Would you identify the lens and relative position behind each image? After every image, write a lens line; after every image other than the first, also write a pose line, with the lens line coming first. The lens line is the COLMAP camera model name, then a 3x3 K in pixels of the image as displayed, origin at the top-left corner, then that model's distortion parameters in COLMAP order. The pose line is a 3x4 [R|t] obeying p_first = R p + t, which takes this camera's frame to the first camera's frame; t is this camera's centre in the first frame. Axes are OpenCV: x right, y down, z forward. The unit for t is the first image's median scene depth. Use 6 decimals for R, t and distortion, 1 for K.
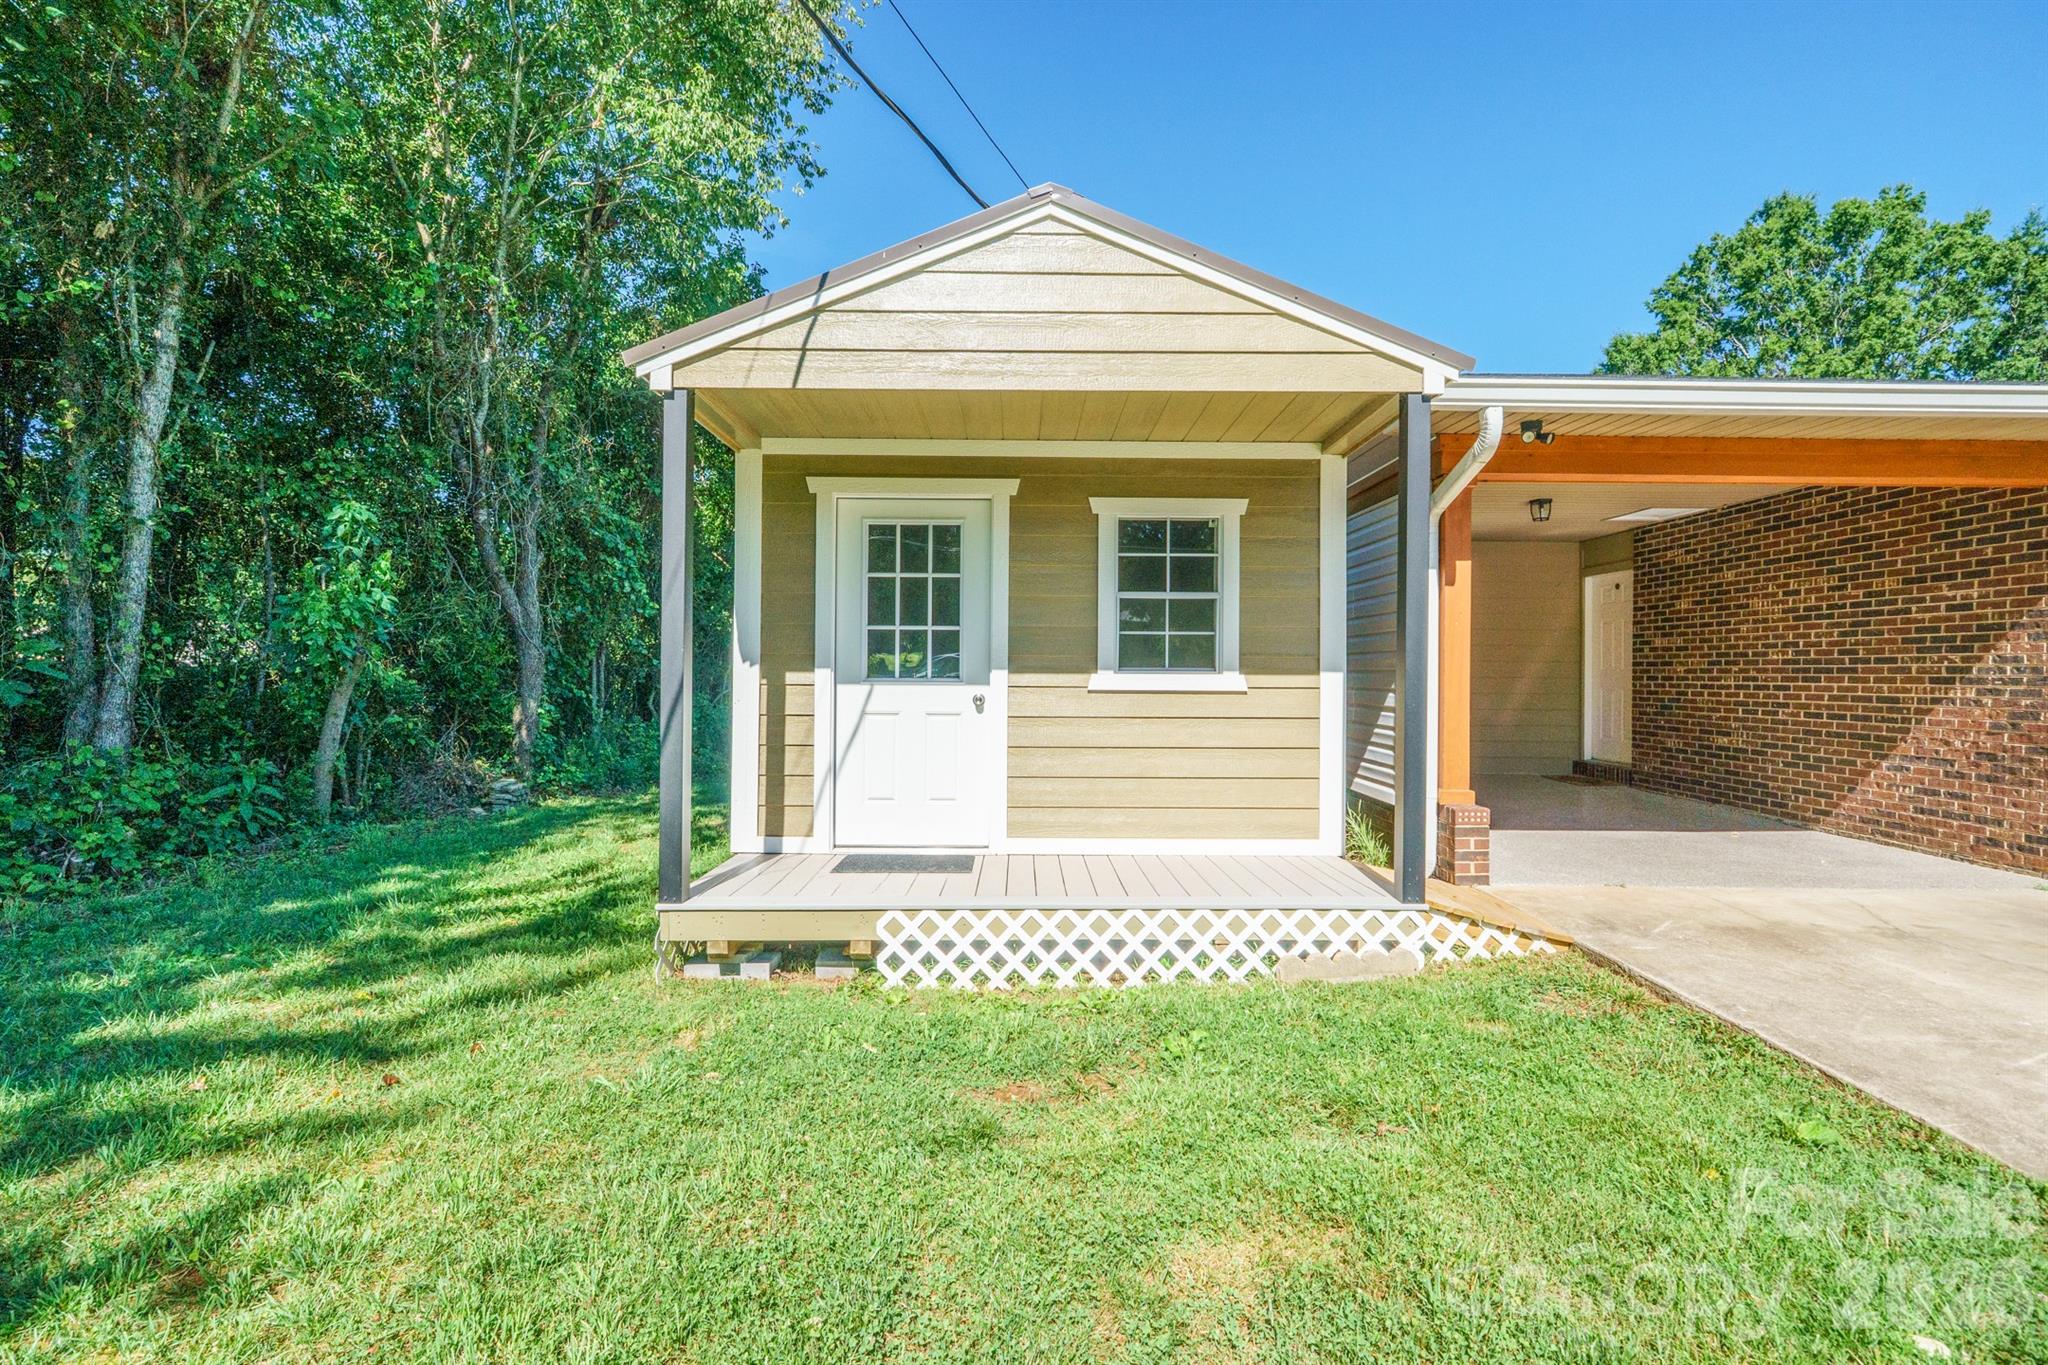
lens RADIAL K [[928.8, 0, 1011.8], [0, 928.8, 663.8], [0, 0, 1]] dist [-0.009040, -0.000997]
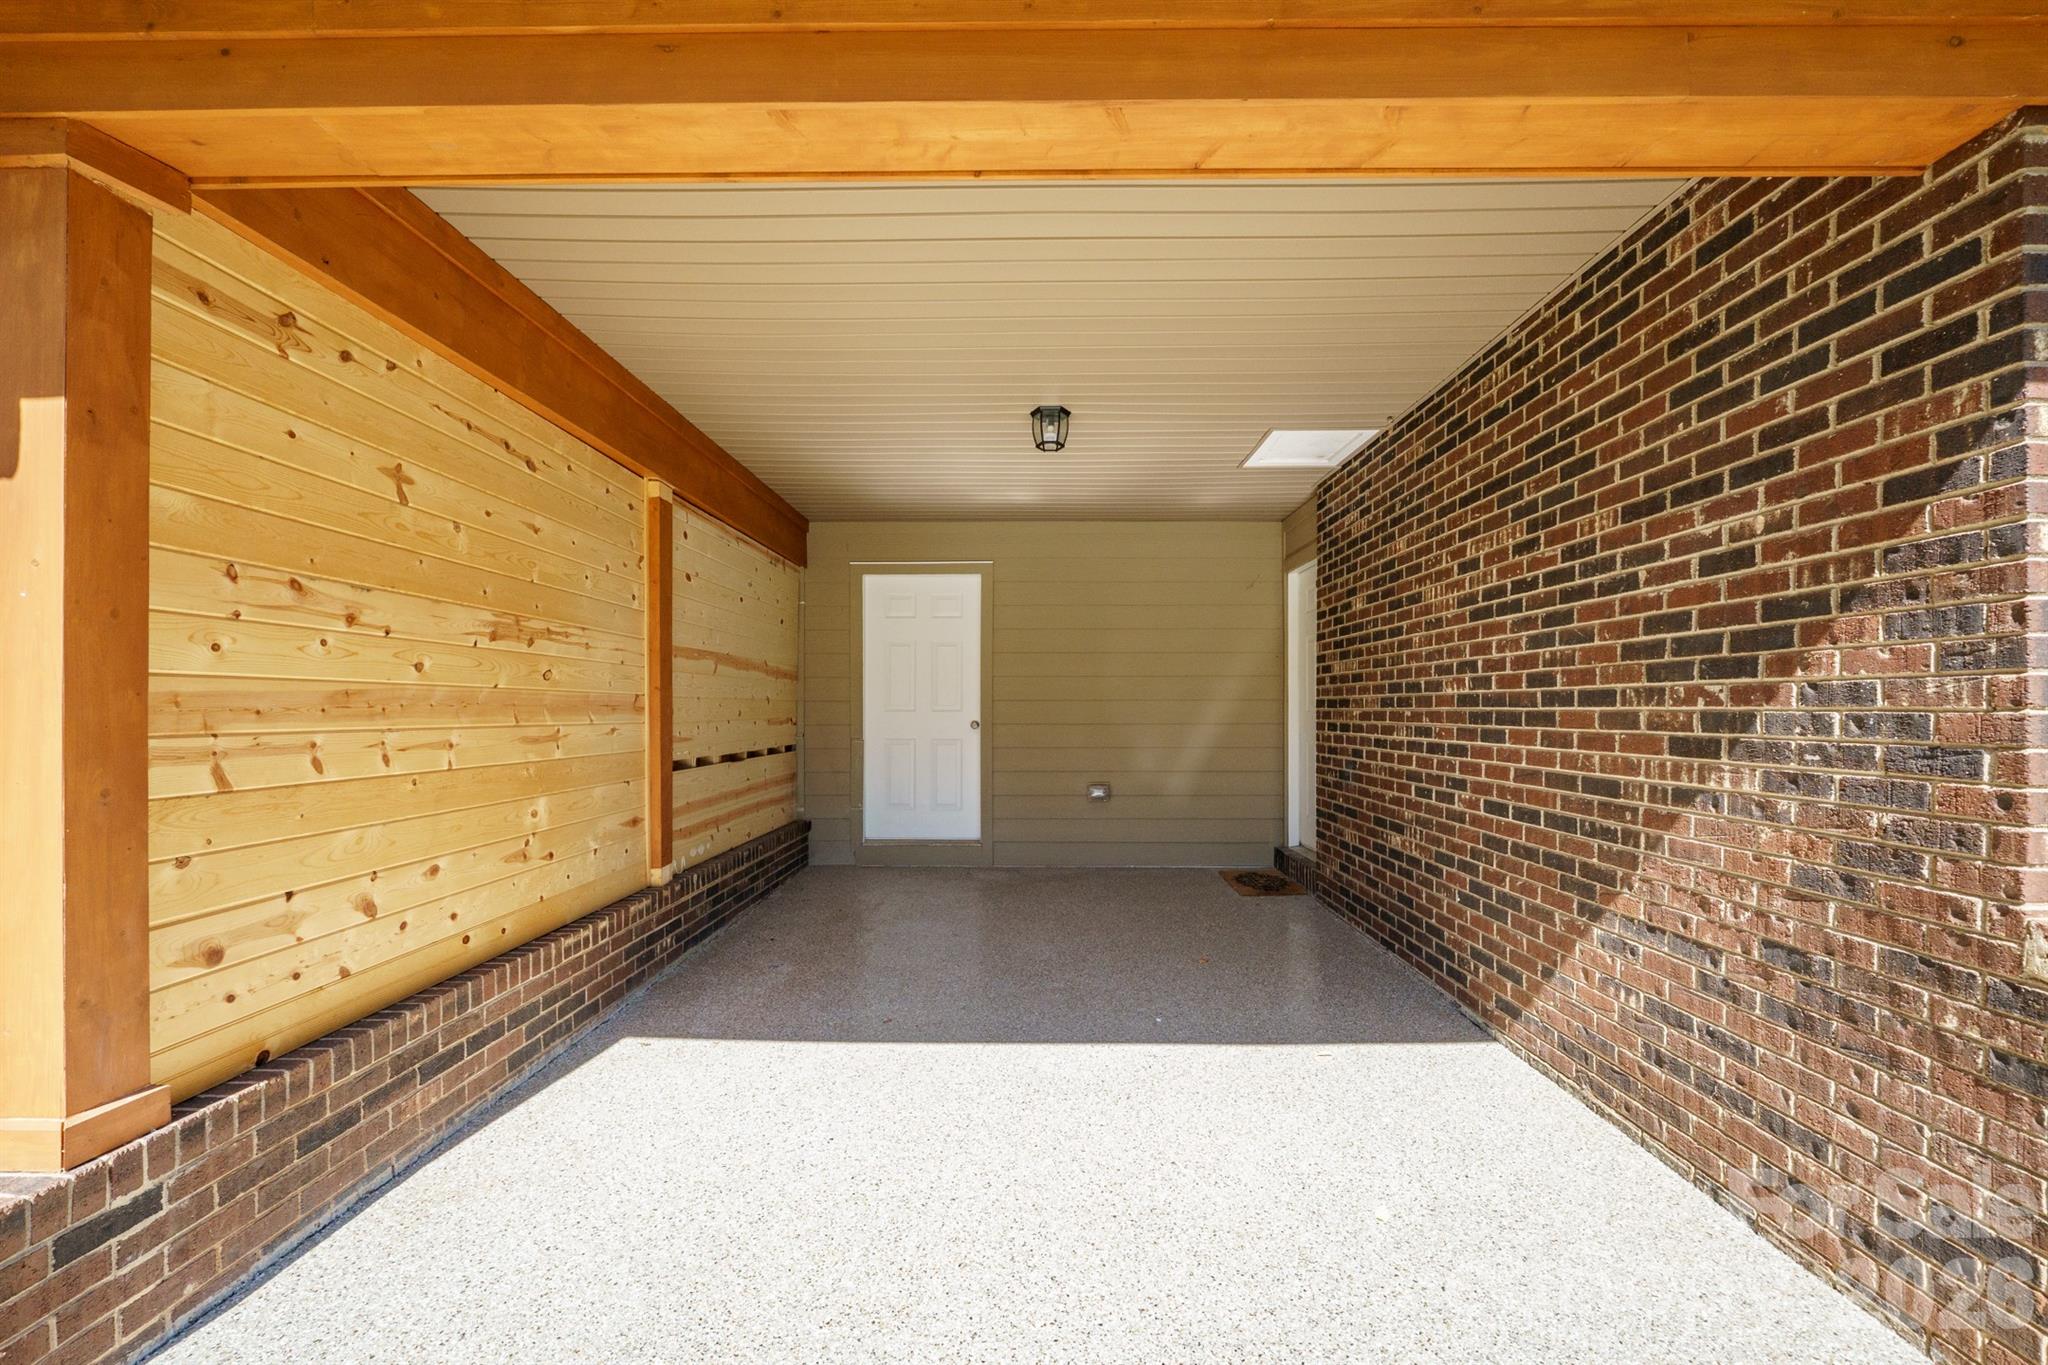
lens RADIAL K [[857.8, 0, 1032.0], [0, 857.8, 695.3], [0, 0, 1]] dist [-0.009986, -0.001396]
pose [[0.999872, -0.000669, -0.016000, 0.763037], [0.000556, 0.999975, -0.007056, -0.002038], [0.016004, 0.007046, 0.999847, 0.652077]]
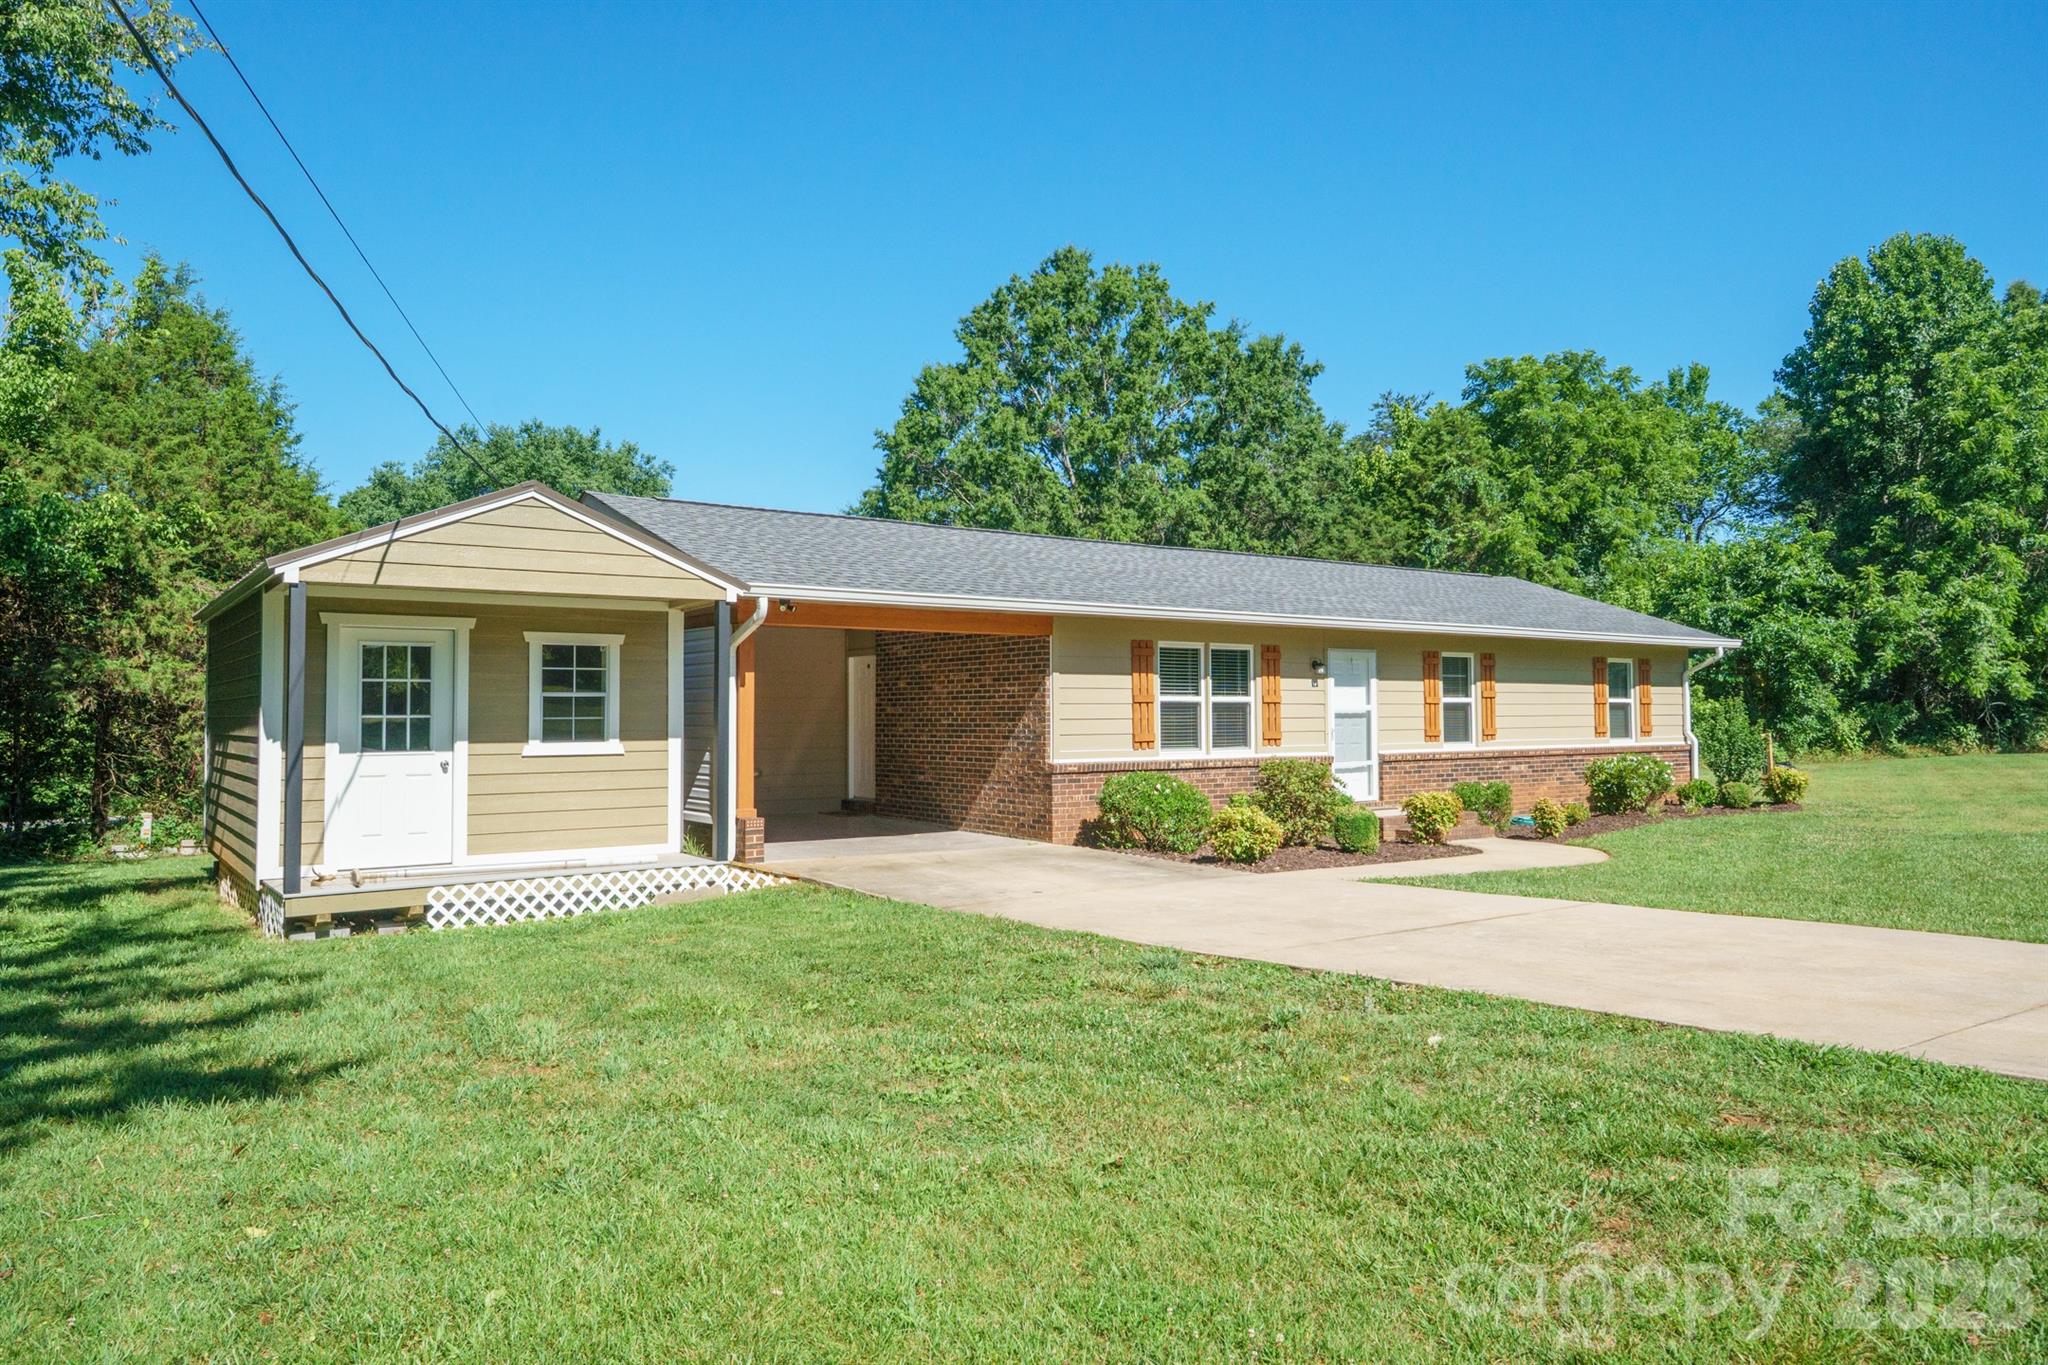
lens RADIAL K [[1414.9, 0, 1083.8], [0, 1414.9, 699.7], [0, 0, 1]] dist [-0.007016, -0.004517]
pose [[0.792063, -0.002999, 0.610432, -0.564214], [0.003868, 0.999993, -0.000105, -0.056316], [-0.610427, 0.002445, 0.792068, -1.319461]]
